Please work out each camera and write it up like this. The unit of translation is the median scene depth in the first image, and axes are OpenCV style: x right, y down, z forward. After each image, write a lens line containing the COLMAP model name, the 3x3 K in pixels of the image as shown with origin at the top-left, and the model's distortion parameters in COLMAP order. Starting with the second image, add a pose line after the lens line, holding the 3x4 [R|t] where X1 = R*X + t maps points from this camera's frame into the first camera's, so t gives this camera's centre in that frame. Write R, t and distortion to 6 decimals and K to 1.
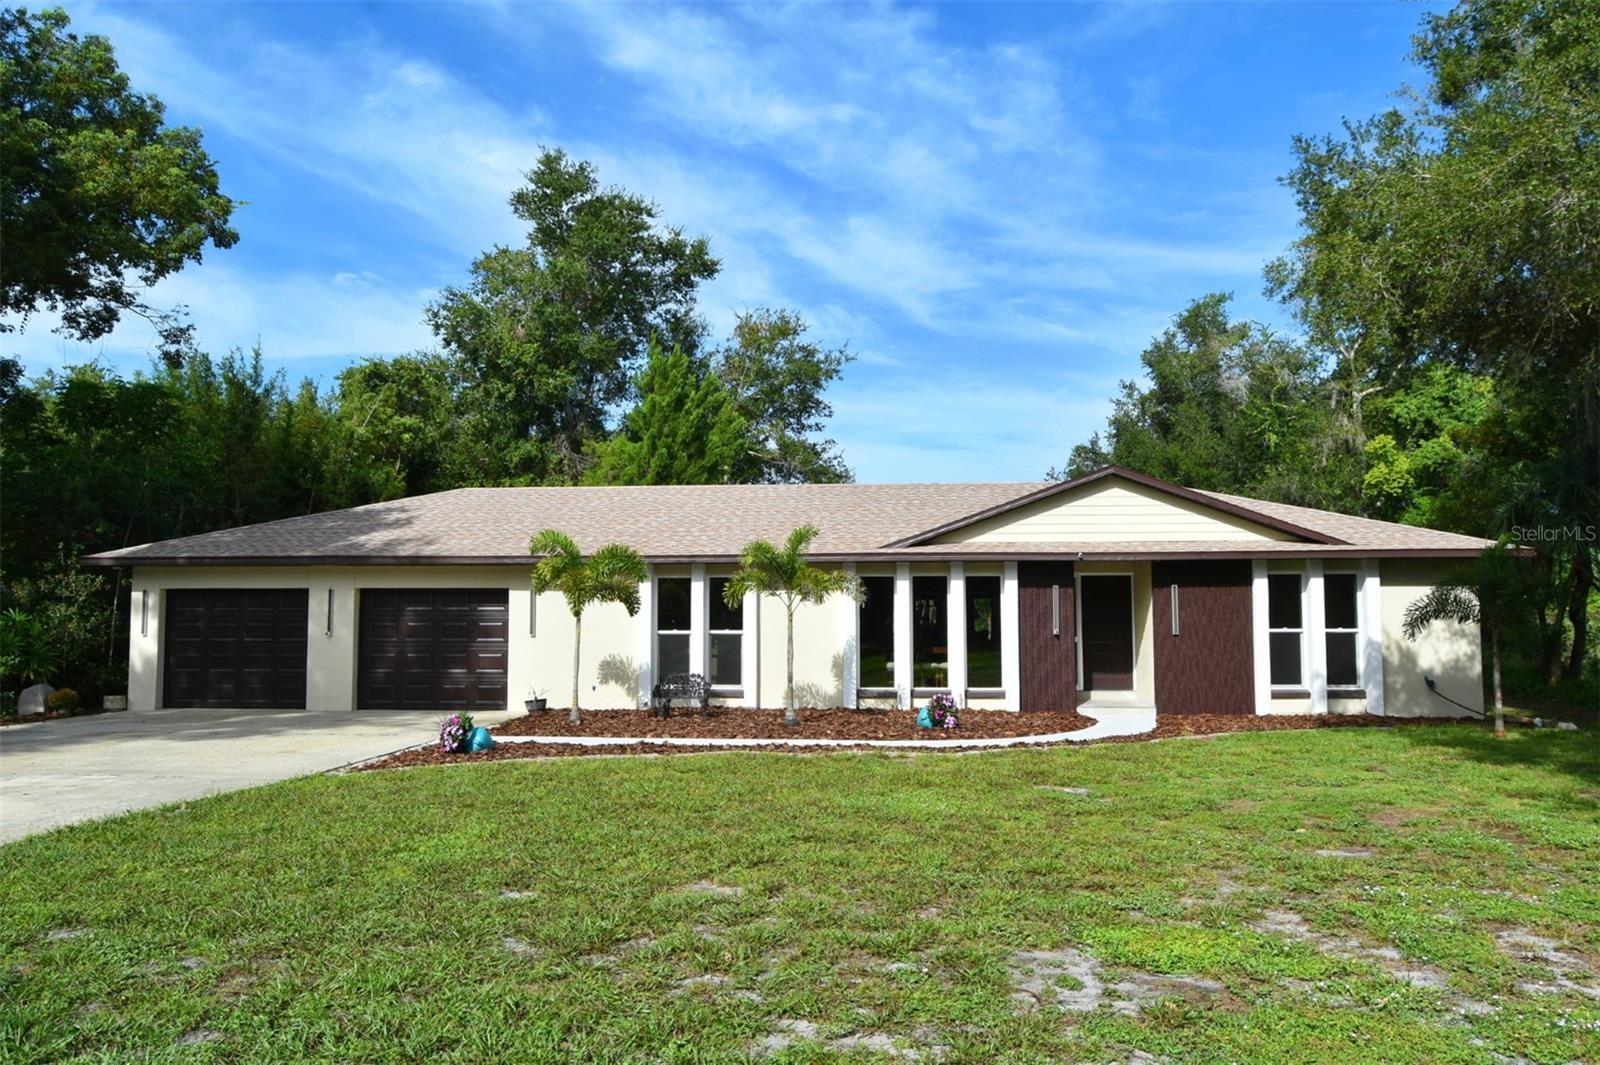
lens RADIAL K [[1258.8, 0, 800.9], [0, 1258.8, 530.8], [0, 0, 1]] dist [-0.029175, -0.000922]
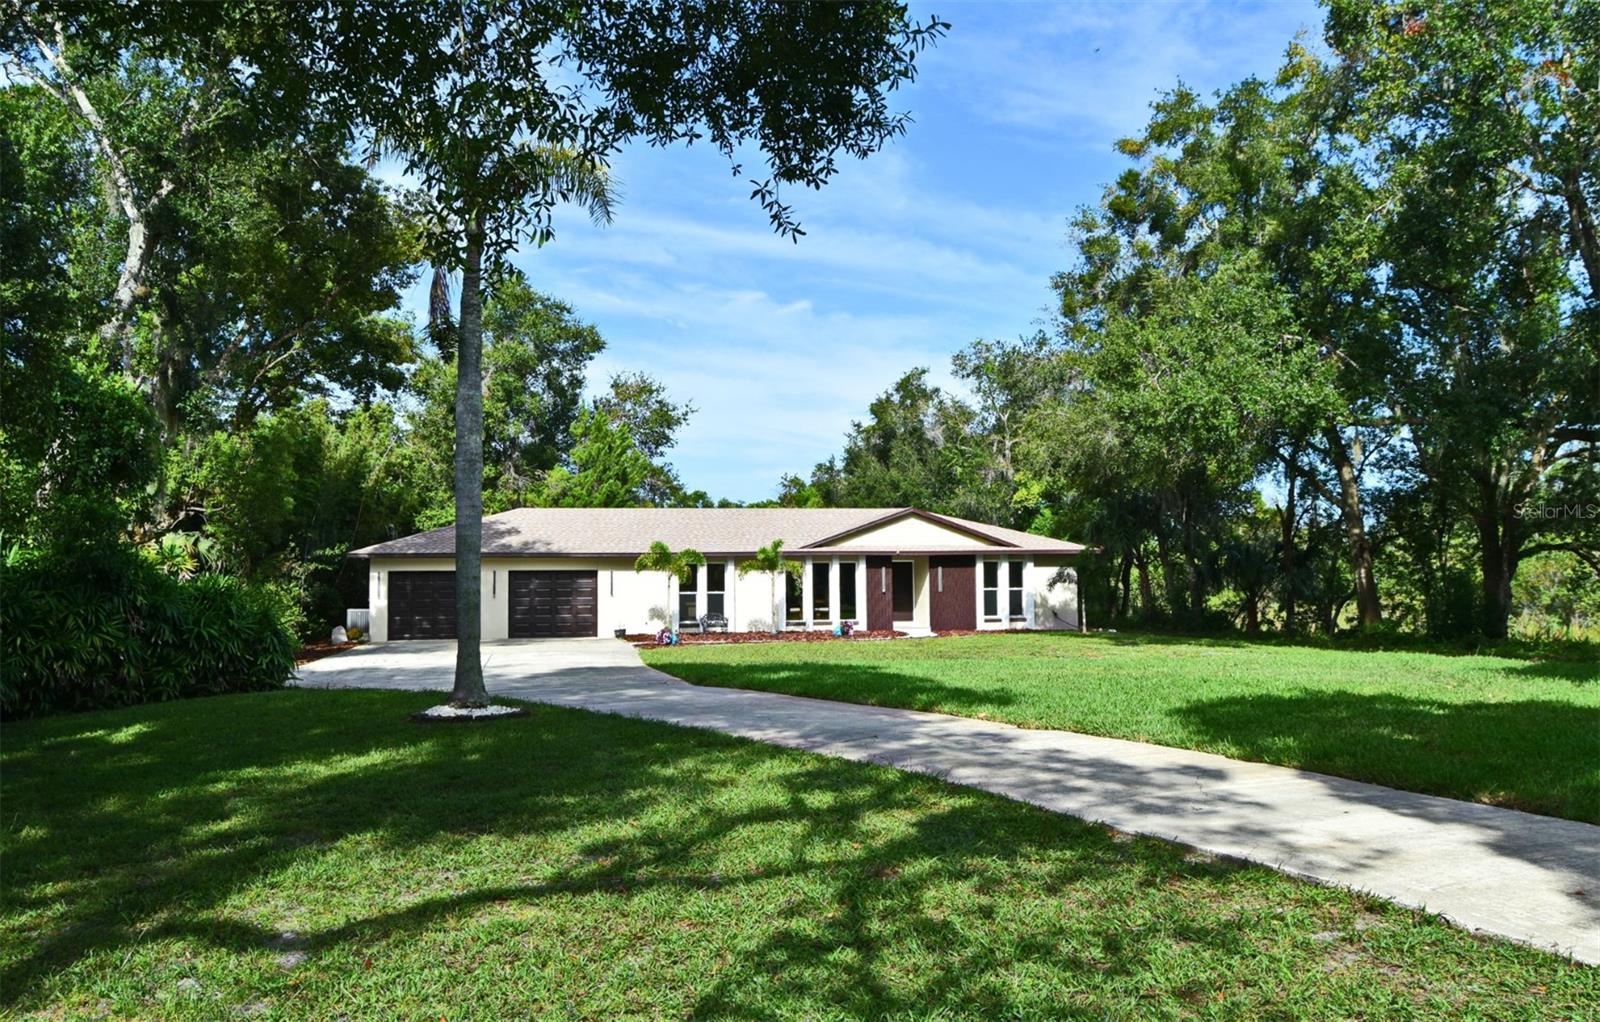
lens RADIAL K [[1270.9, 0, 799.4], [0, 1270.9, 515.6], [0, 0, 1]] dist [-0.009203, -0.000427]
pose [[0.960349, 0.007659, 0.278694, -0.470666], [-0.010753, 0.999896, 0.009576, -0.054146], [-0.278592, -0.012193, 0.960332, -0.864213]]
